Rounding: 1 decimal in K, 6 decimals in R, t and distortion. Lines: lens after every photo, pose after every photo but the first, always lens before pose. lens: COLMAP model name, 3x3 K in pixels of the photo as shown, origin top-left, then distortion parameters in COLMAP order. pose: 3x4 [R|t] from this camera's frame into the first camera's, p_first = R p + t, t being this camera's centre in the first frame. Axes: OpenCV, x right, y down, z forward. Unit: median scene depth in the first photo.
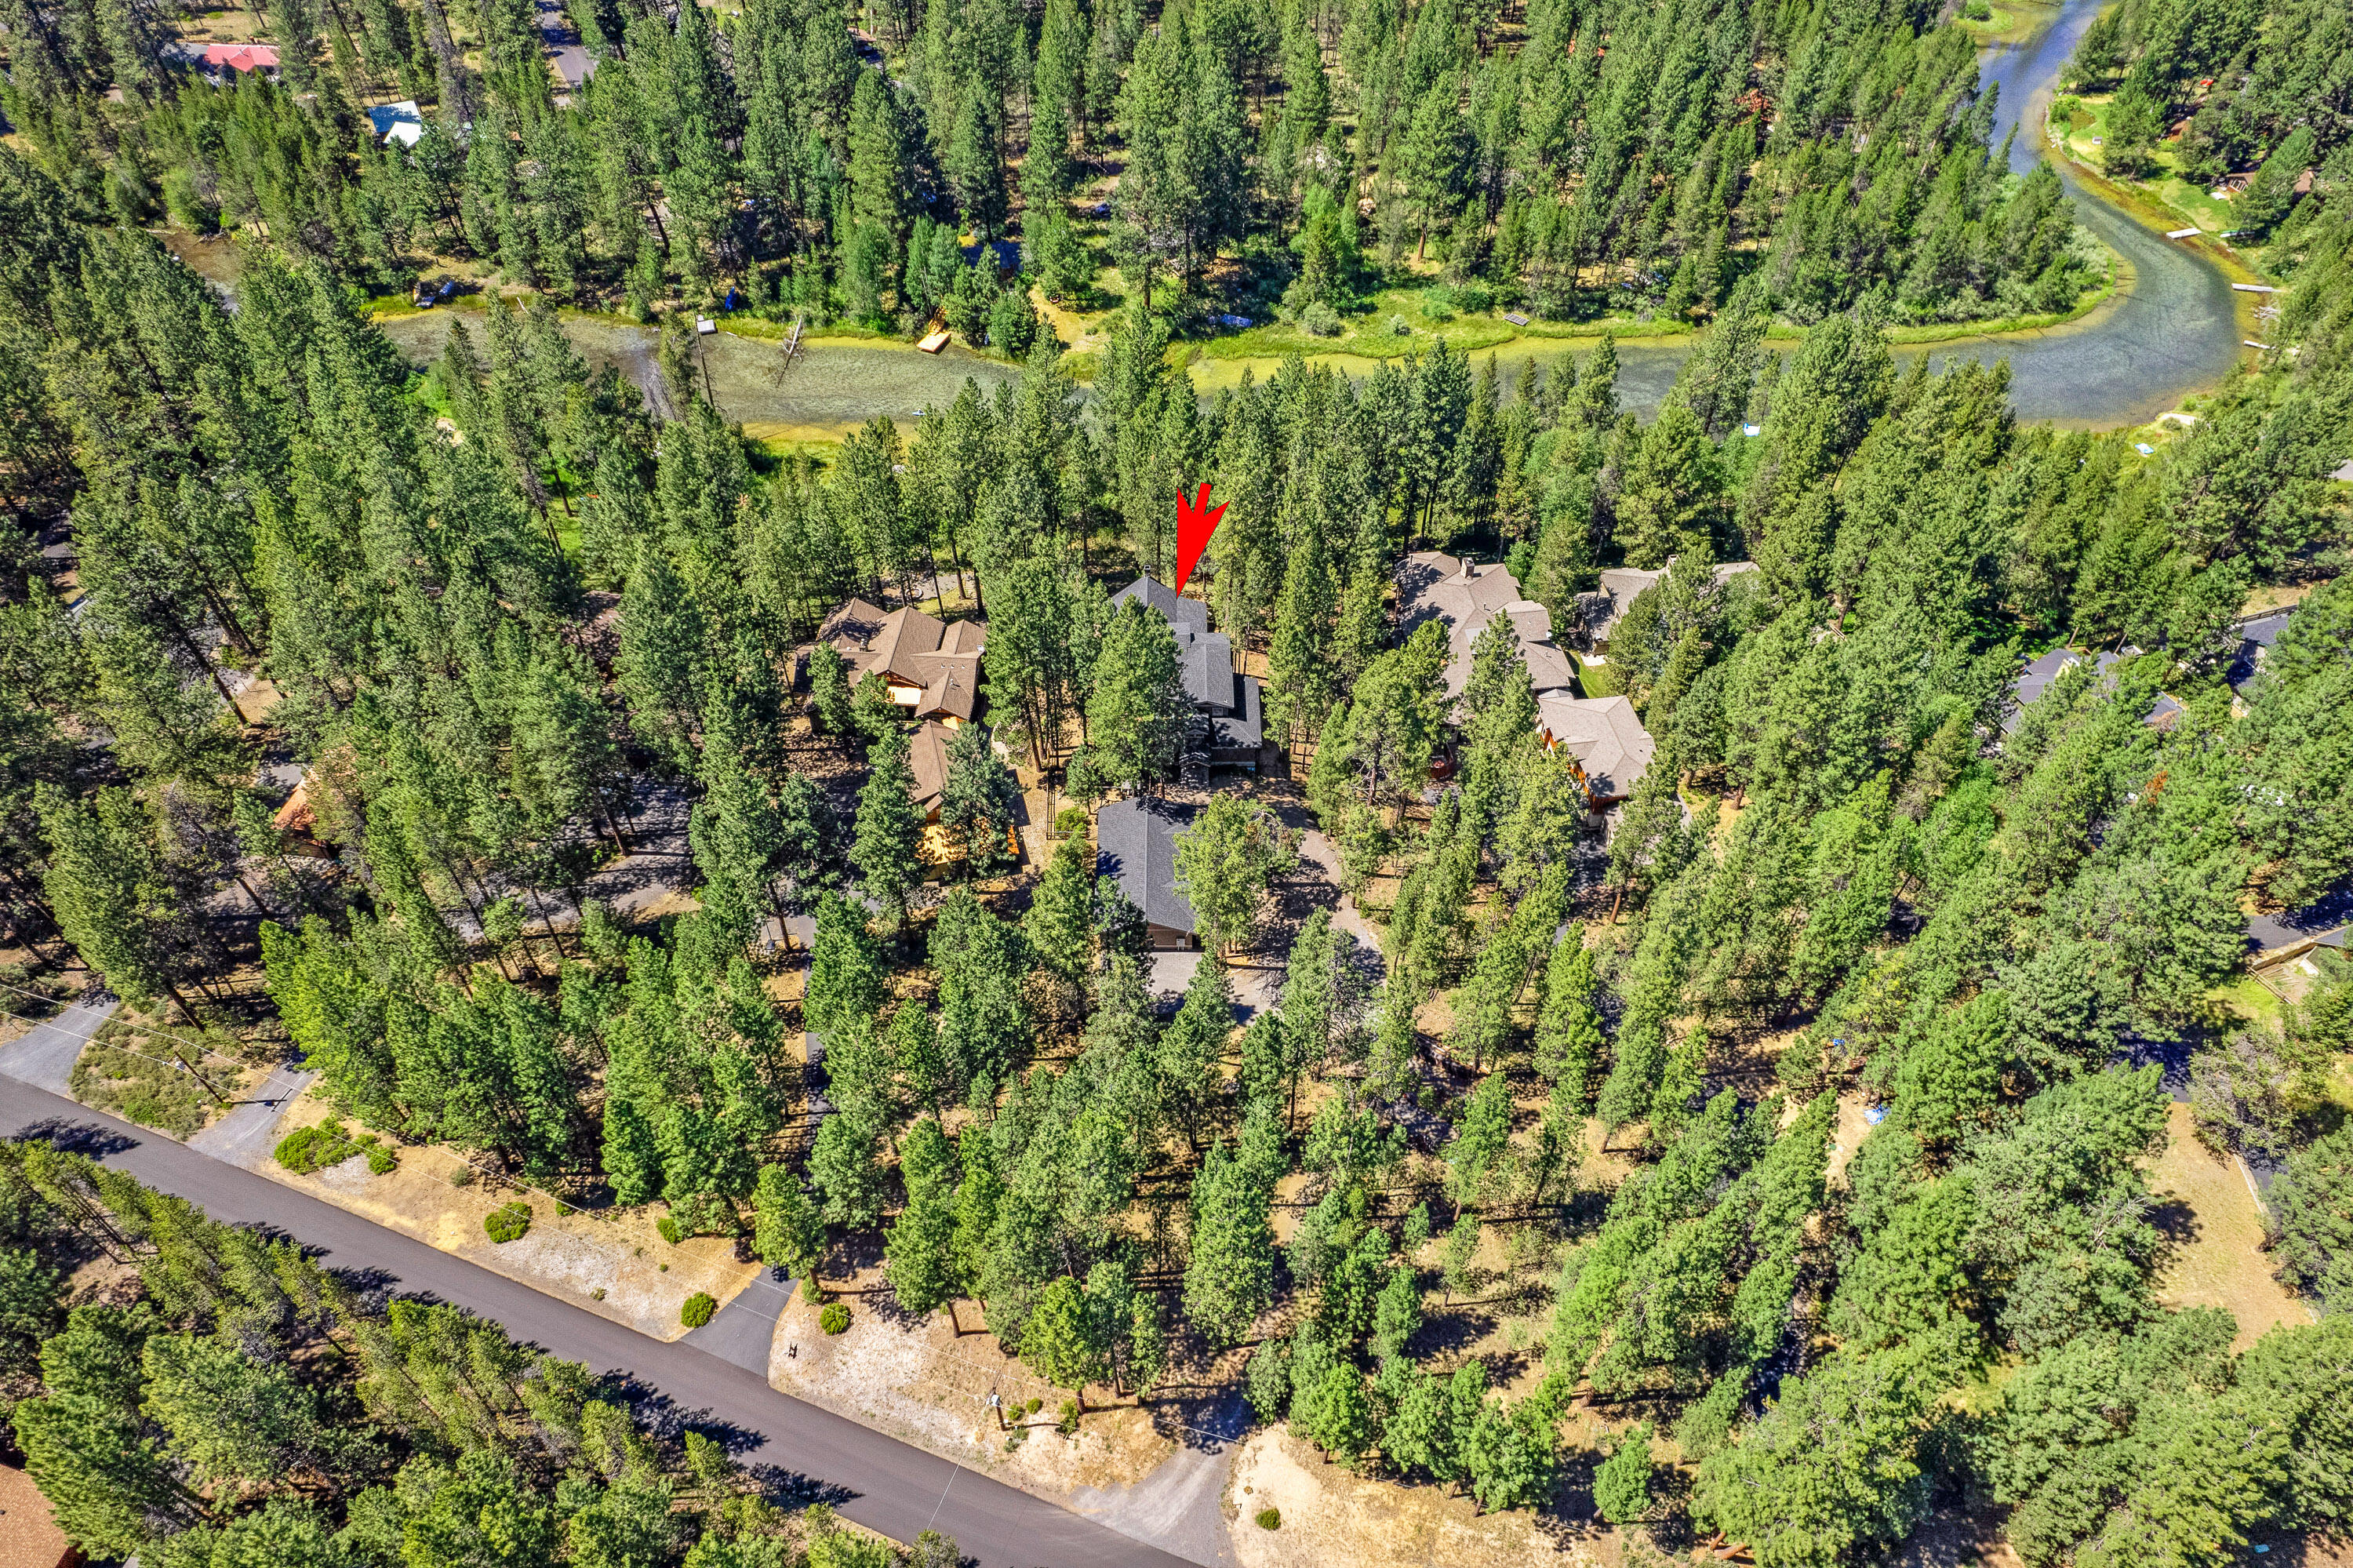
lens RADIAL K [[1451.1, 0, 1181.3], [0, 1451.1, 725.2], [0, 0, 1]] dist [-0.078219, 0.071288]
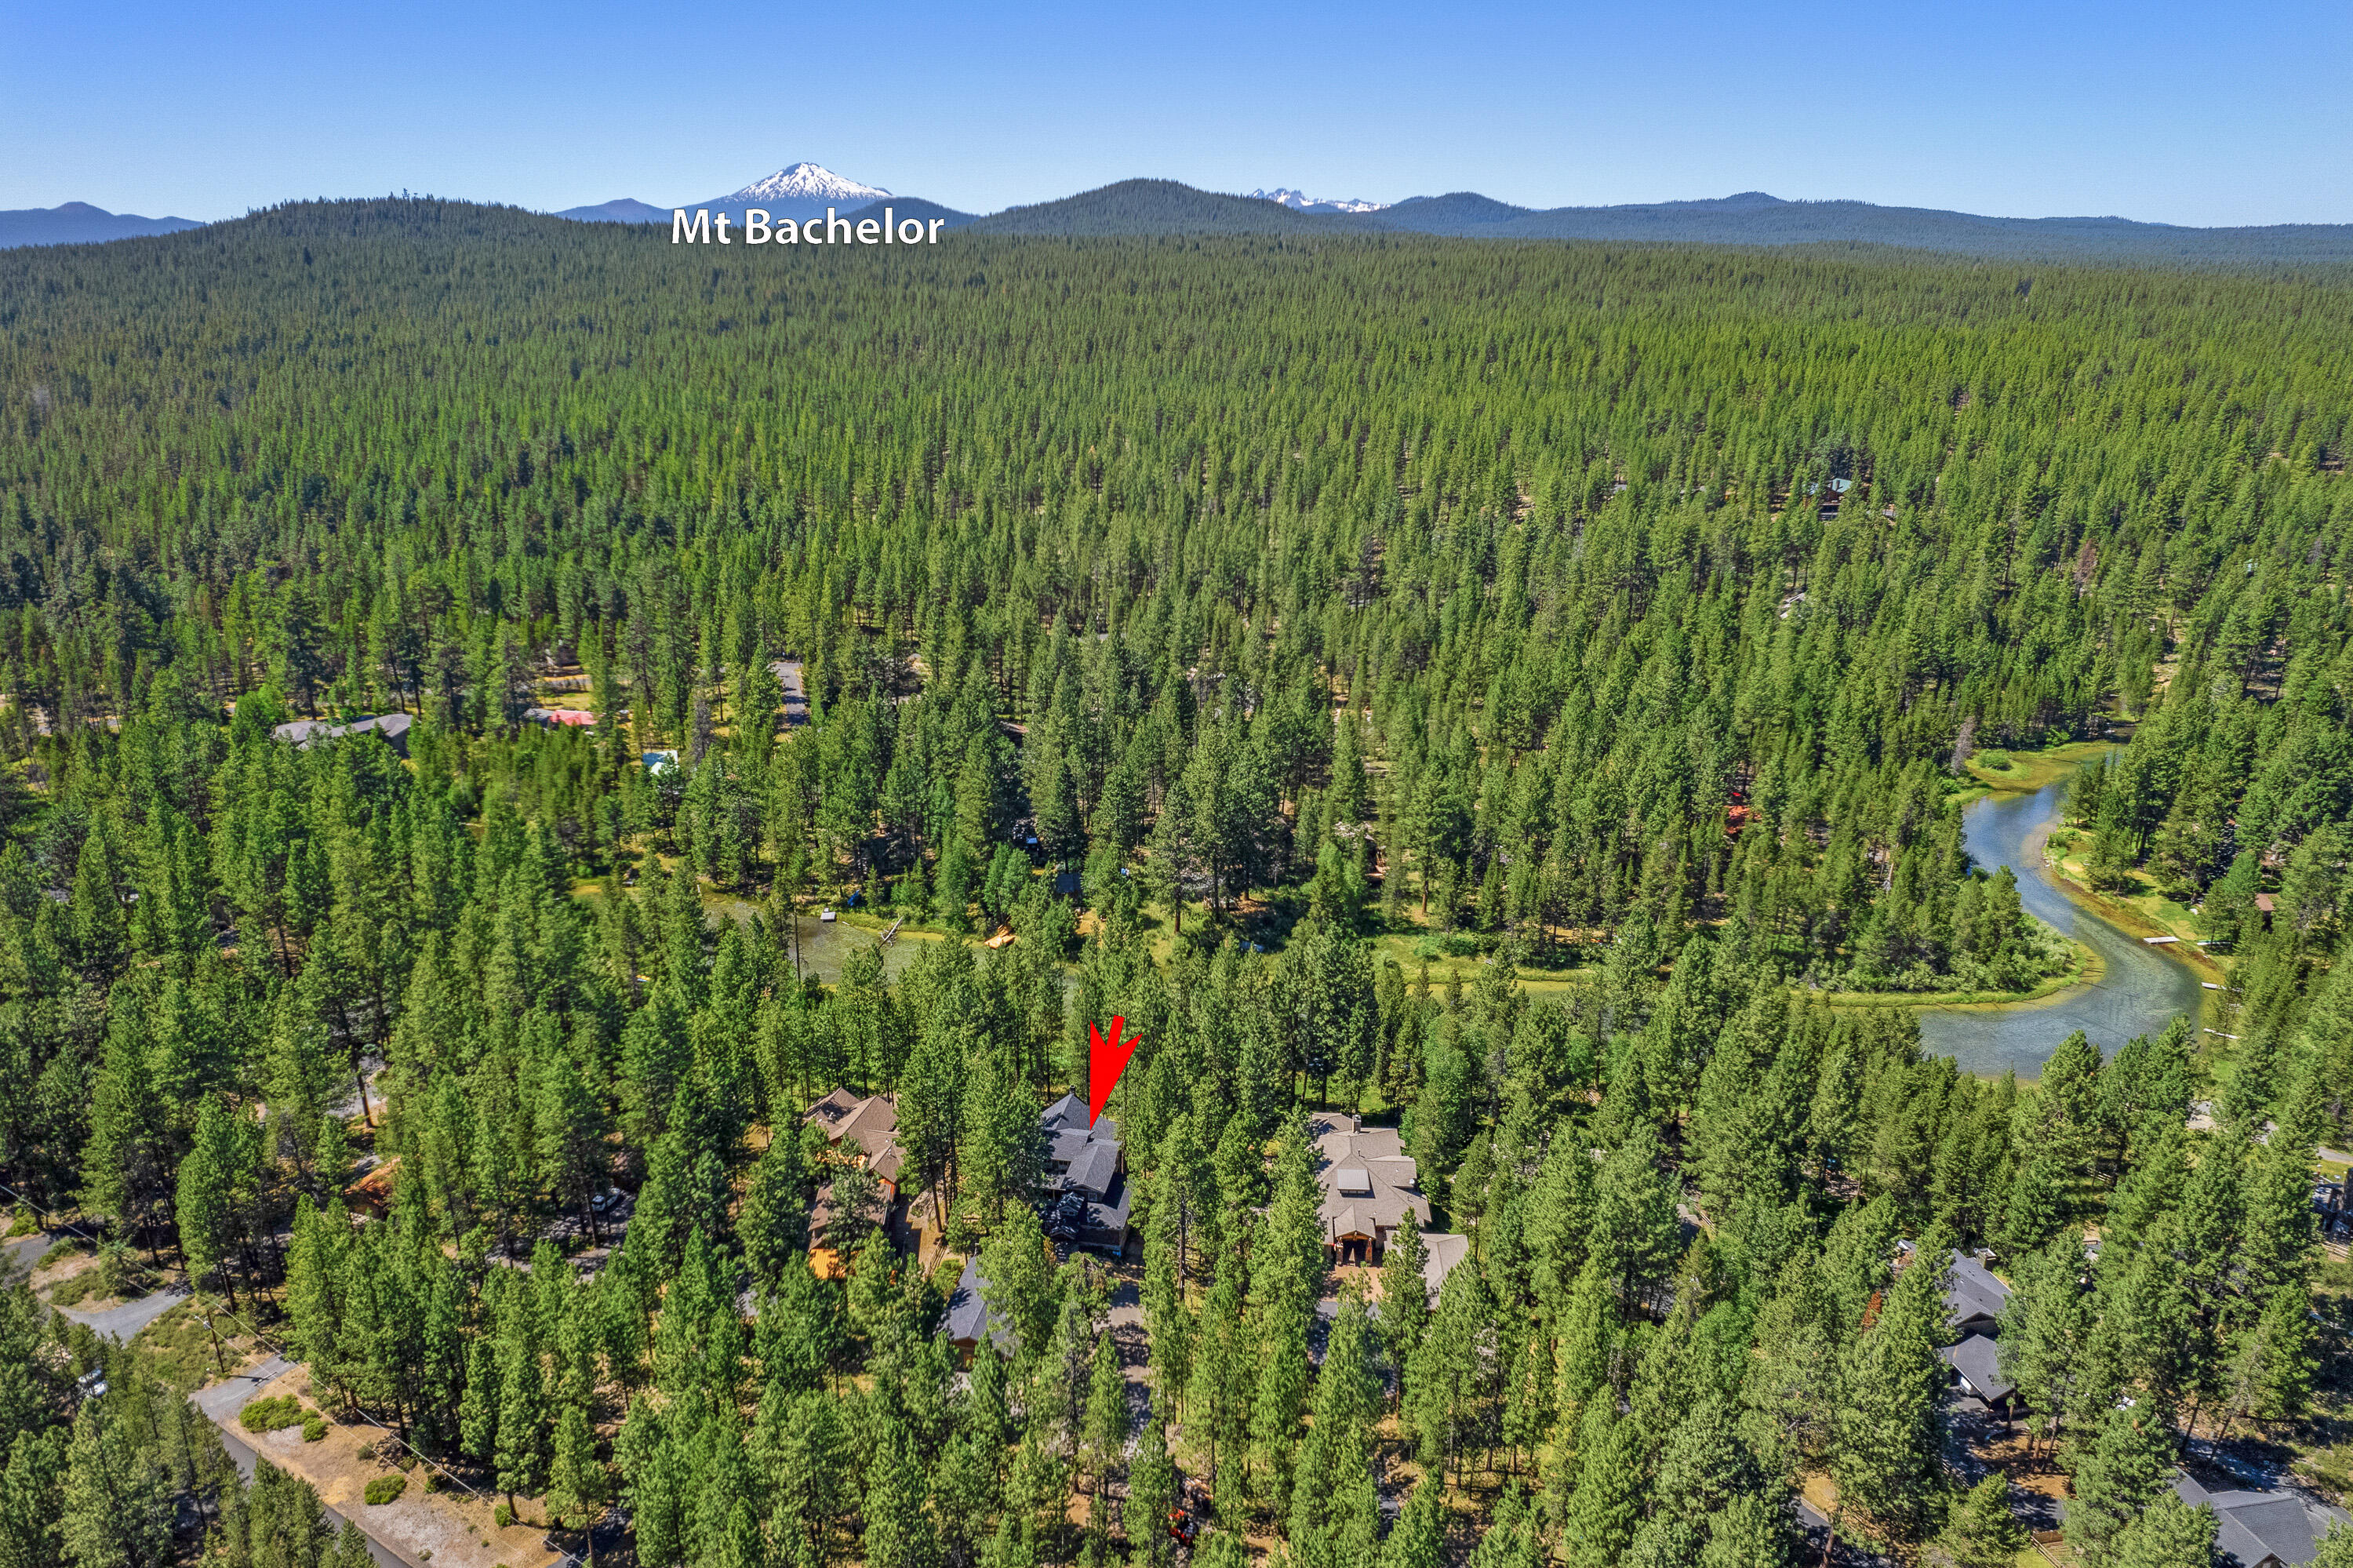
lens RADIAL K [[1515.8, 0, 1176.5], [0, 1515.8, 784.0], [0, 0, 1]] dist [-0.070913, 0.062819]
pose [[0.977690, 0.054881, -0.202758, 0.222458], [-0.141537, 0.885355, -0.442847, 0.156738], [0.155209, 0.461665, 0.873370, -0.145683]]
